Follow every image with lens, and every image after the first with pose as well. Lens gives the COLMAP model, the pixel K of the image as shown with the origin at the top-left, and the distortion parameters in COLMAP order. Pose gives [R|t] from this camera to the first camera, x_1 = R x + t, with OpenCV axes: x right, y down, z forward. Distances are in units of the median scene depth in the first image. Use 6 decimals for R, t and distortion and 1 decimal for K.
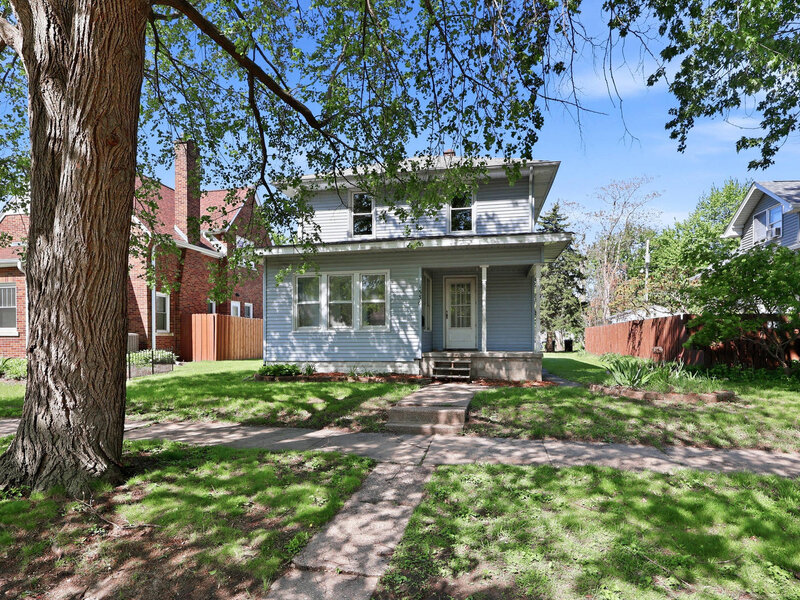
lens RADIAL K [[465.8, 0, 401.9], [0, 465.8, 334.7], [0, 0, 1]] dist [0.001330, 0.000181]
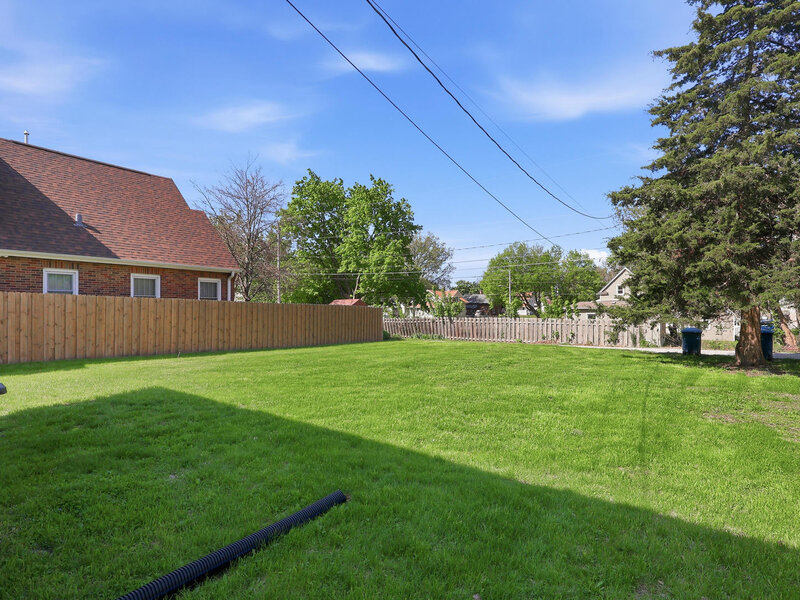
lens RADIAL K [[425.6, 0, 404.0], [0, 425.6, 304.1], [0, 0, 1]] dist [0.003120, 0.000484]
pose [[0.914682, -0.009918, -0.404053, 0.622282], [0.005669, 0.999915, -0.011712, -0.020636], [0.404135, 0.008422, 0.914660, 1.781478]]
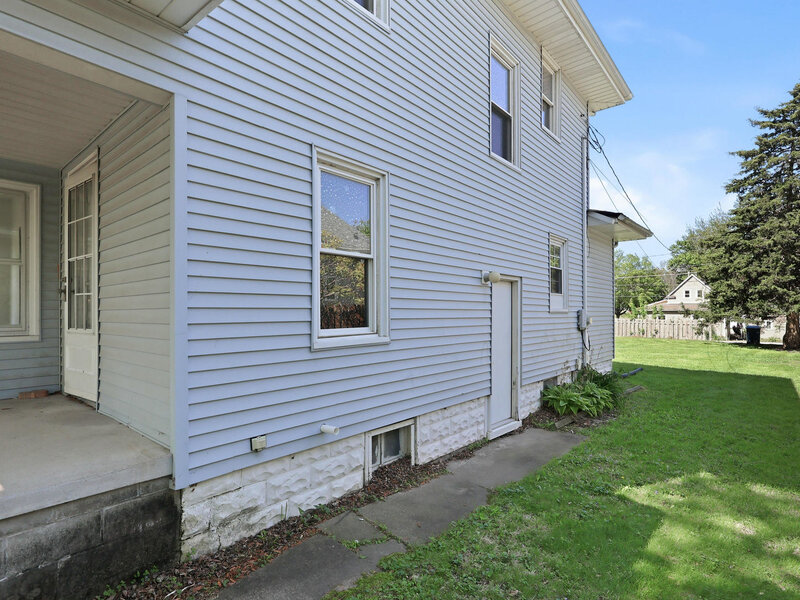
lens RADIAL K [[425.6, 0, 404.0], [0, 425.6, 304.1], [0, 0, 1]] dist [0.003120, 0.000484]
pose [[0.871559, -0.004572, -0.490270, 0.479989], [-0.000797, 0.999942, -0.010743, -0.032921], [0.490291, 0.009754, 0.871504, 0.938957]]
